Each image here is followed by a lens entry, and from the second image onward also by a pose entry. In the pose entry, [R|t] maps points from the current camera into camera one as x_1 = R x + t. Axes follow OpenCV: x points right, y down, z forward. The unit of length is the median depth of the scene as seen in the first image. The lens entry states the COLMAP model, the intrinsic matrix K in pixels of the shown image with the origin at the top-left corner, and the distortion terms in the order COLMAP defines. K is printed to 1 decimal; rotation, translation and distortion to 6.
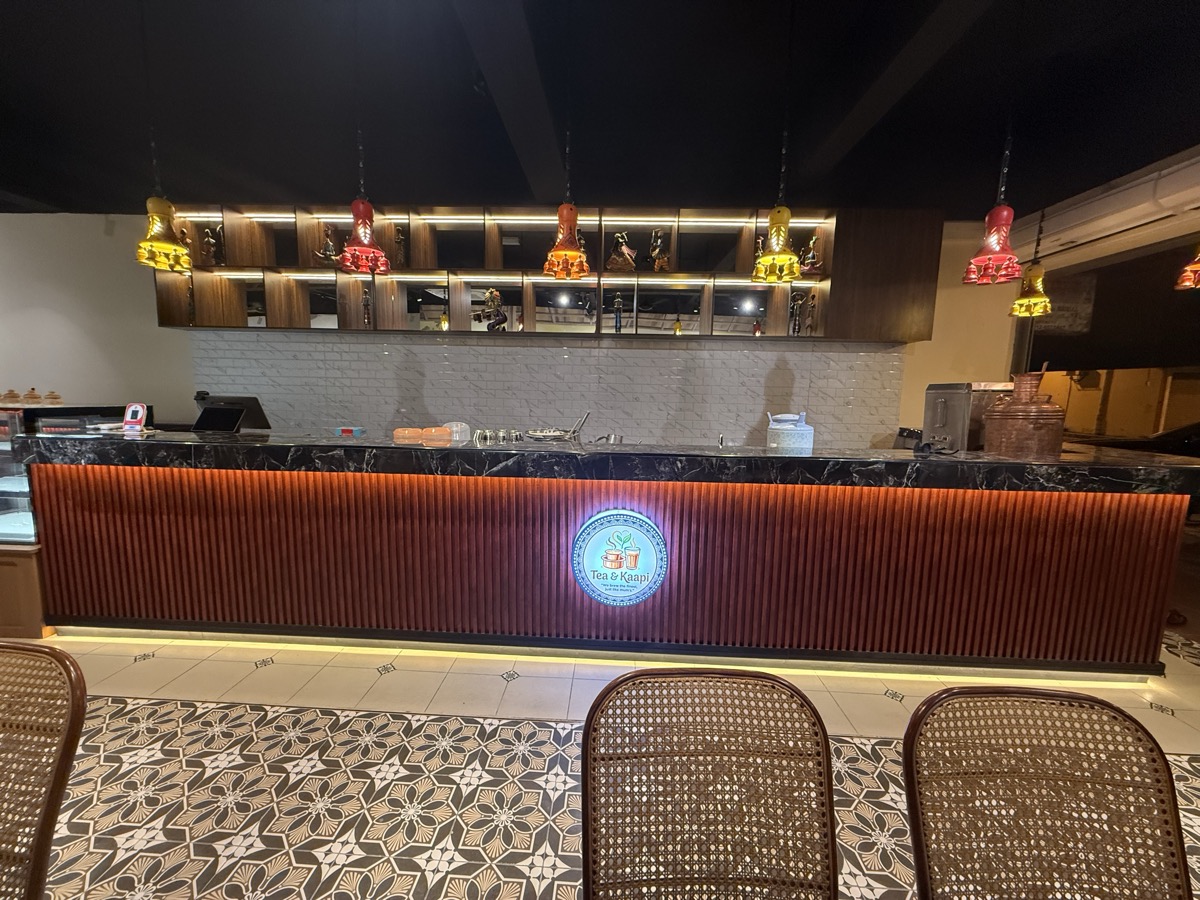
lens RADIAL K [[478.5, 0, 599.8], [0, 478.5, 450.5], [0, 0, 1]] dist [0.002230, -0.000407]
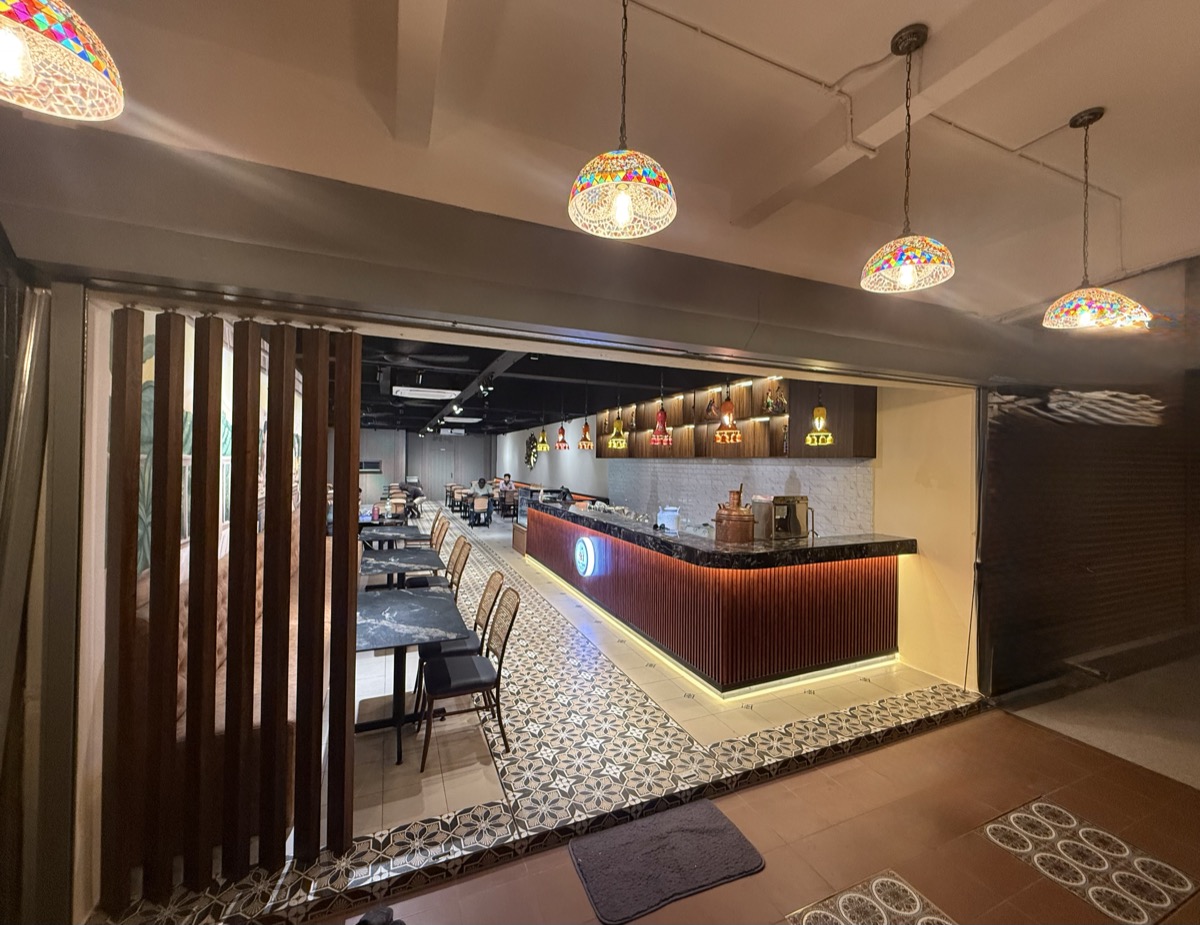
lens RADIAL K [[496.1, 0, 610.0], [0, 496.1, 459.5], [0, 0, 1]] dist [0.002831, 0.000293]
pose [[0.435568, -0.020429, -0.899924, 2.474367], [-0.119269, 0.989618, -0.080192, -0.092504], [0.892219, 0.142262, 0.428609, -0.086668]]
